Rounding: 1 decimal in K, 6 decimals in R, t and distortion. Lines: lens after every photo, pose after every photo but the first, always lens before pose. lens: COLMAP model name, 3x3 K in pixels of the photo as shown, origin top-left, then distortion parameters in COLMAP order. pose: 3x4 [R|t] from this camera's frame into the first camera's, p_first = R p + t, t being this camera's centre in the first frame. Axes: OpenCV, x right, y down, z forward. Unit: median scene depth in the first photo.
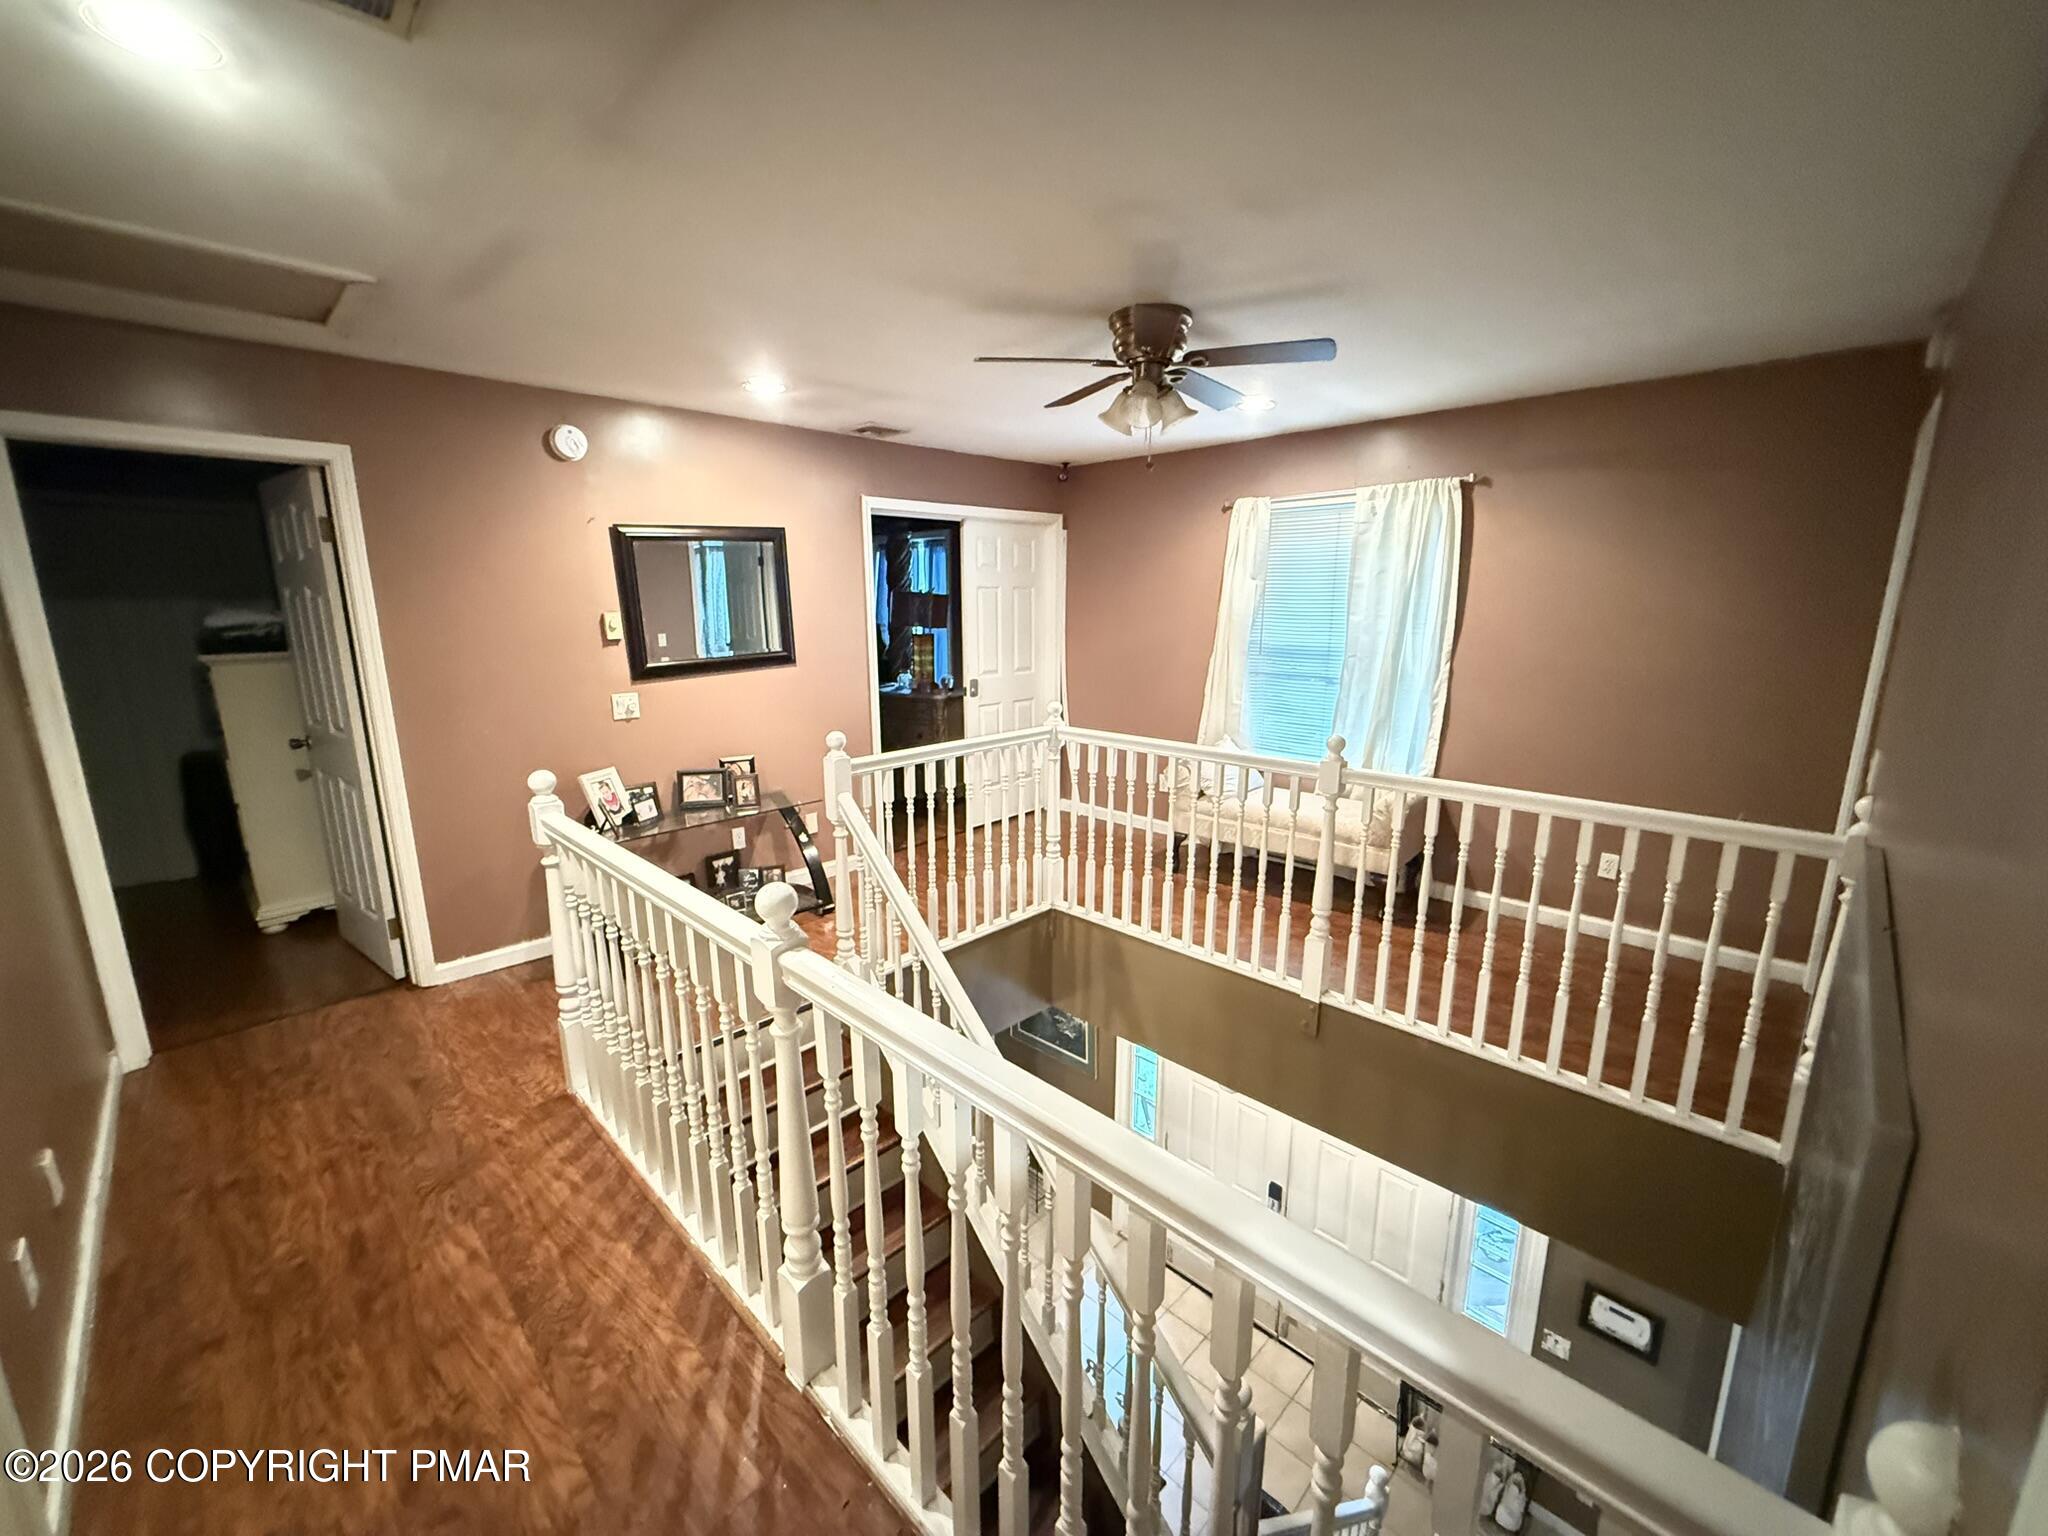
lens RADIAL K [[813.1, 0, 1023.4], [0, 813.1, 775.9], [0, 0, 1]] dist [0.001453, 0.000010]
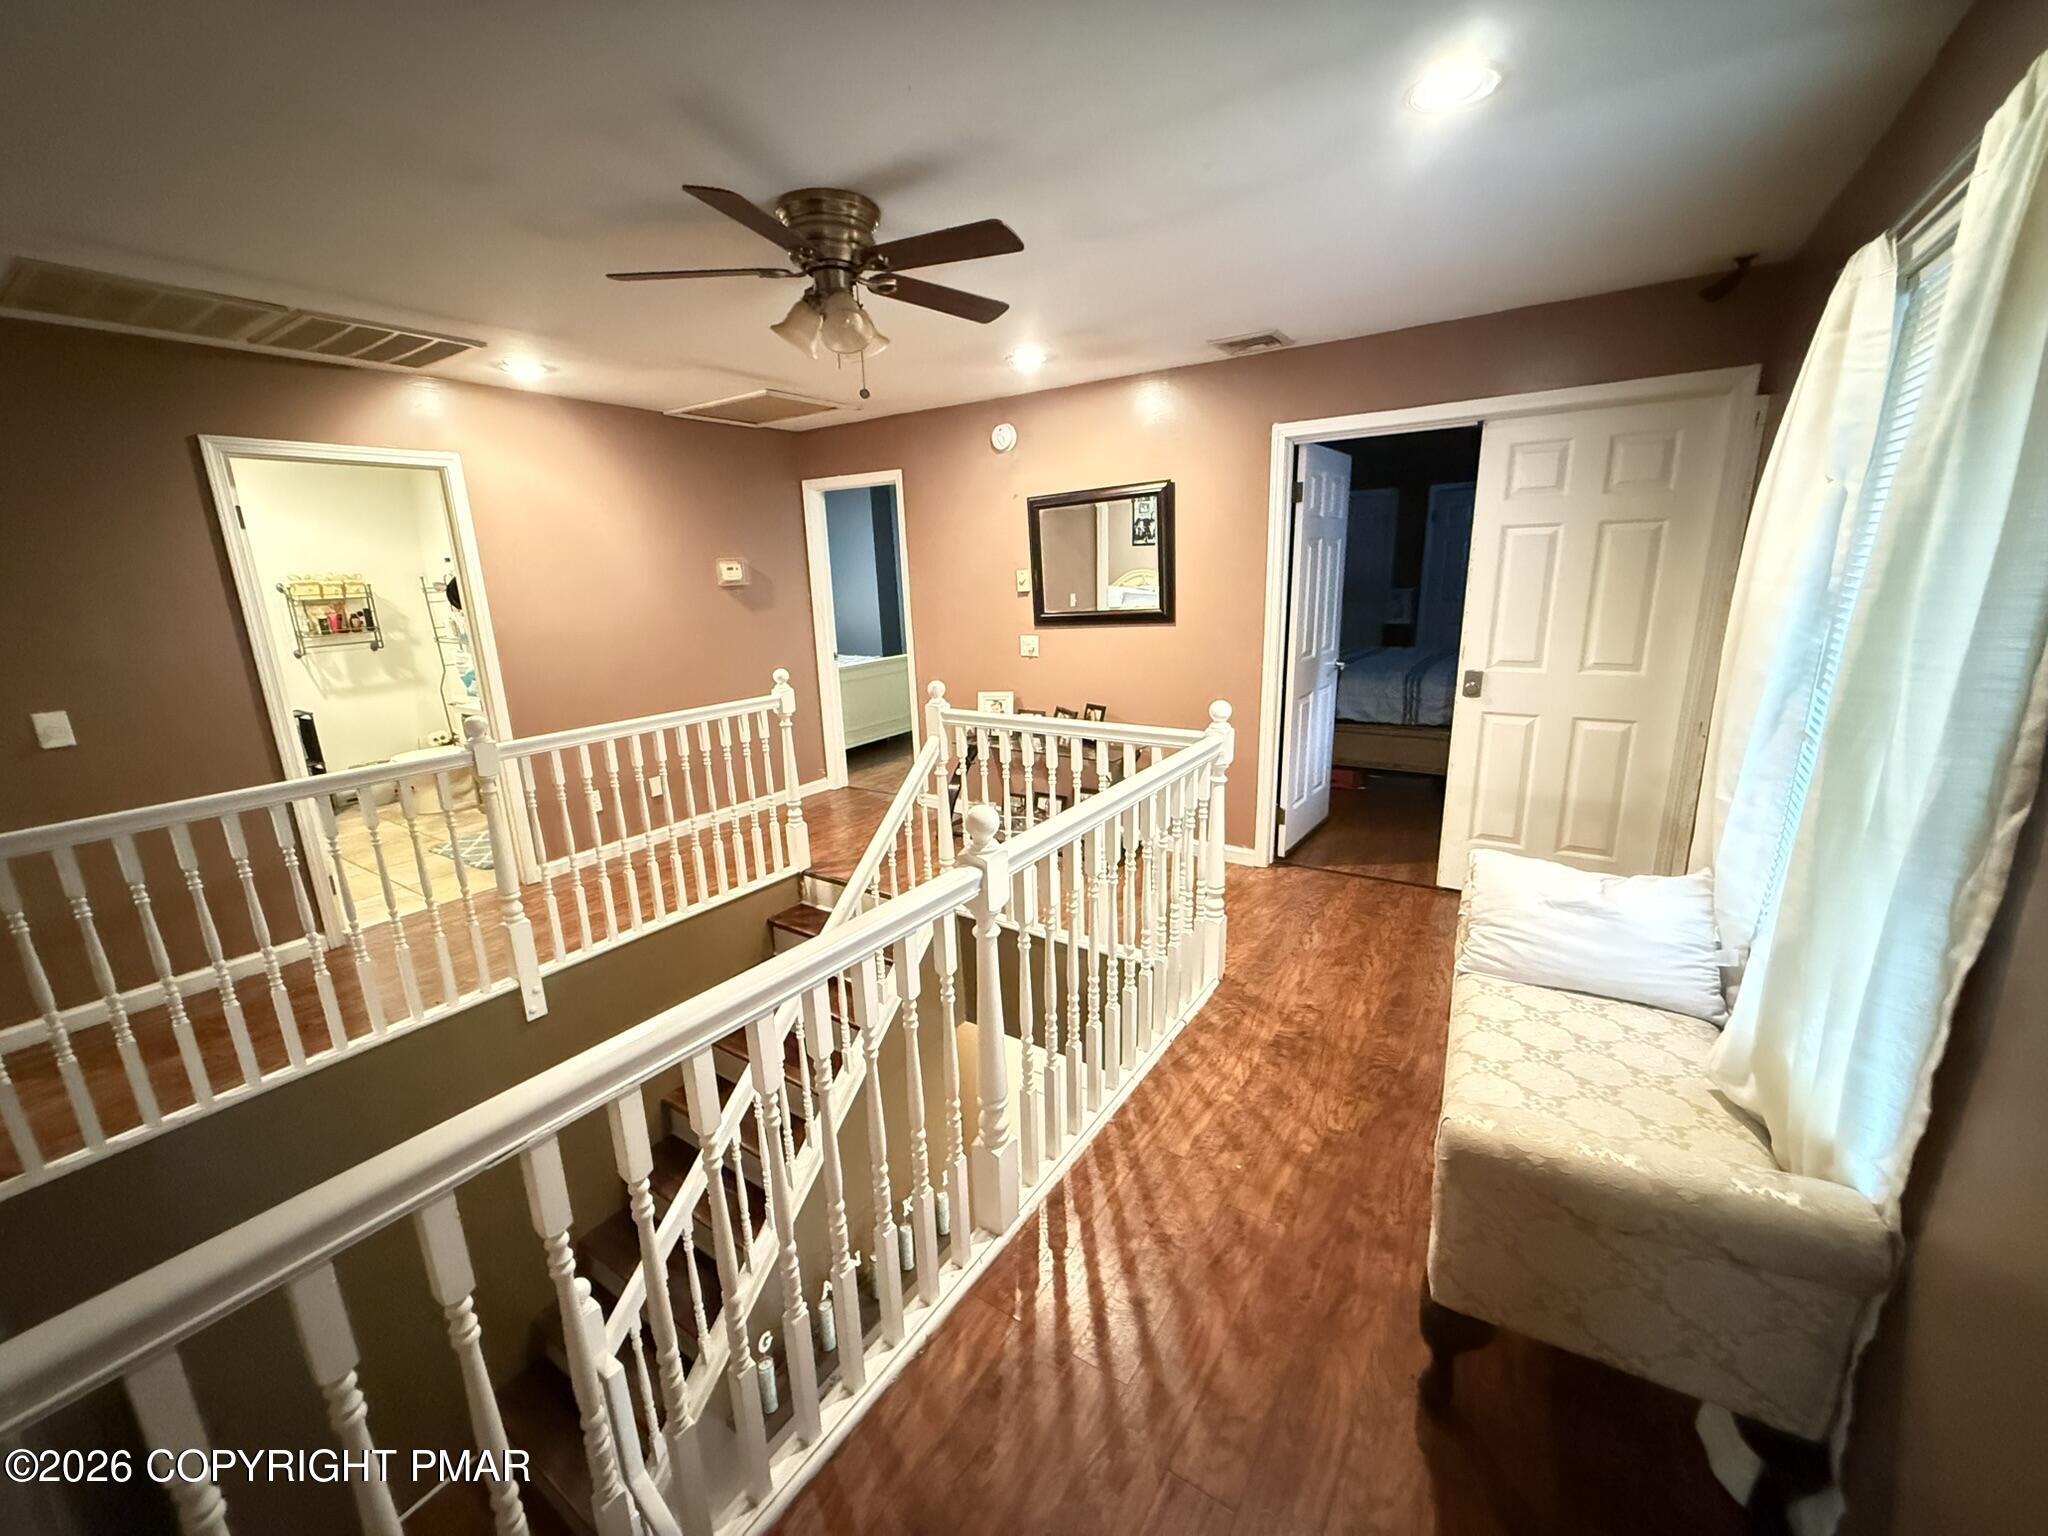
lens RADIAL K [[813.1, 0, 1016.7], [0, 813.1, 769.4], [0, 0, 1]] dist [0.001453, 0.000010]
pose [[0.188463, 0.241471, -0.951931, 0.727230], [-0.182640, 0.961009, 0.207615, -0.157157], [0.964948, 0.134733, 0.225217, 0.722304]]
